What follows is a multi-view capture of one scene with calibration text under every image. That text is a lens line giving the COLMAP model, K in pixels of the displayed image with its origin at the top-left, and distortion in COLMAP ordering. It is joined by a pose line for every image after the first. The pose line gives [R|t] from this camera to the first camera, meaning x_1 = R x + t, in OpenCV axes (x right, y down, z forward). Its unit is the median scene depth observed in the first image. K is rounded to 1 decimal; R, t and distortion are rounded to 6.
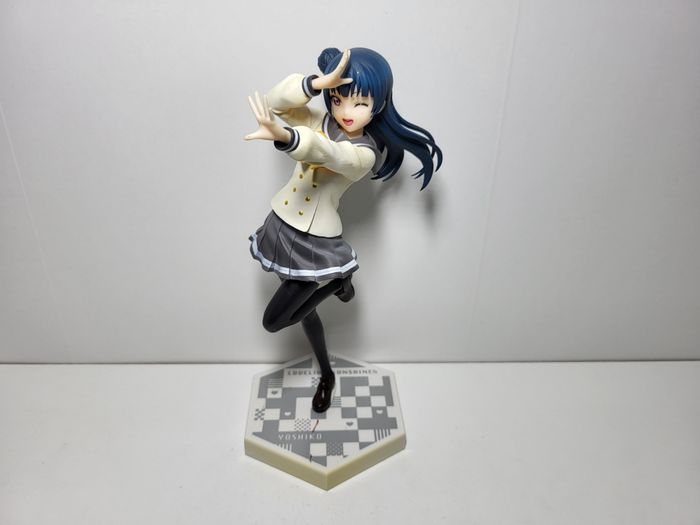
lens RADIAL K [[551.8, 0, 350.0], [0, 551.8, 262.5], [0, 0, 1]] dist [0.044128, 0.000919]
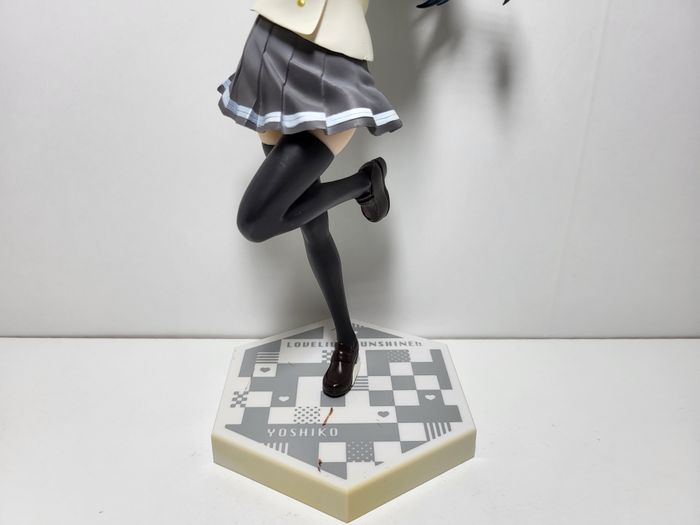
lens RADIAL K [[552.7, 0, 350.0], [0, 552.7, 262.5], [0, 0, 1]] dist [0.001143, 0.001167]
pose [[0.999626, -0.003318, -0.027129, -0.023770], [0.001192, 0.996952, -0.078007, 0.198488], [0.027305, 0.077945, 0.996584, 0.431819]]
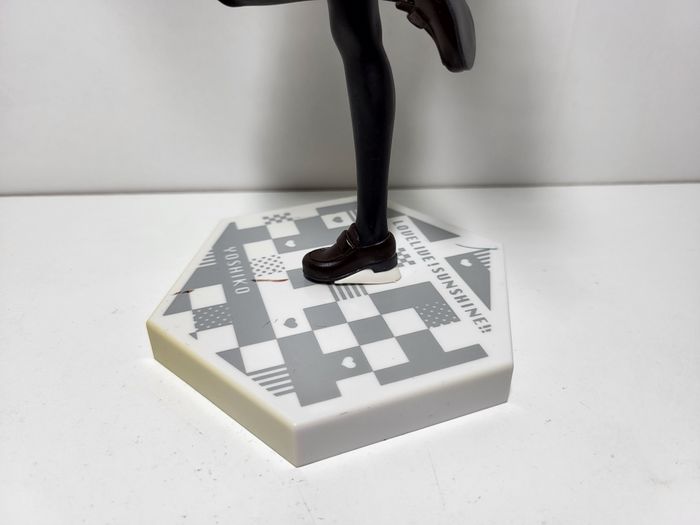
lens RADIAL K [[566.0, 0, 356.0], [0, 566.0, 264.7], [0, 0, 1]] dist [-0.009440, -0.002313]
pose [[0.293479, 0.525144, -0.798808, 0.398738], [-0.461416, 0.809638, 0.362742, 0.081456], [0.837237, 0.262125, 0.479922, 0.948457]]
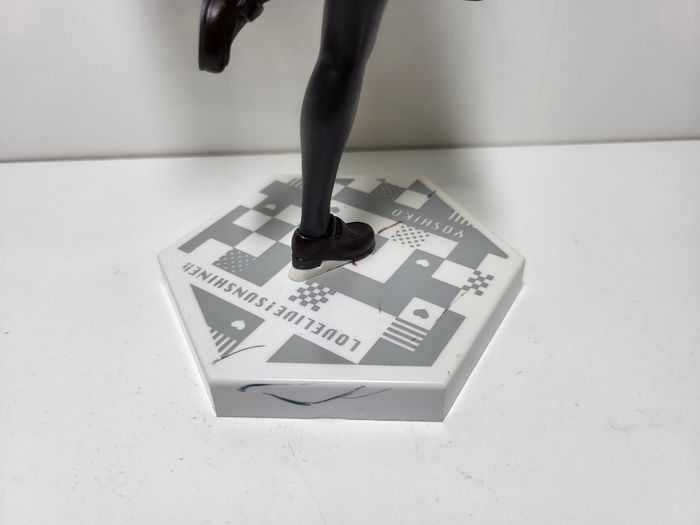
lens RADIAL K [[566.0, 0, 356.0], [0, 566.0, 264.7], [0, 0, 1]] dist [-0.009440, -0.002313]
pose [[-0.814753, -0.367582, 0.448398, -0.333182], [0.284673, 0.420120, 0.861661, -0.184518], [-0.505113, 0.829688, -0.237654, 1.351479]]
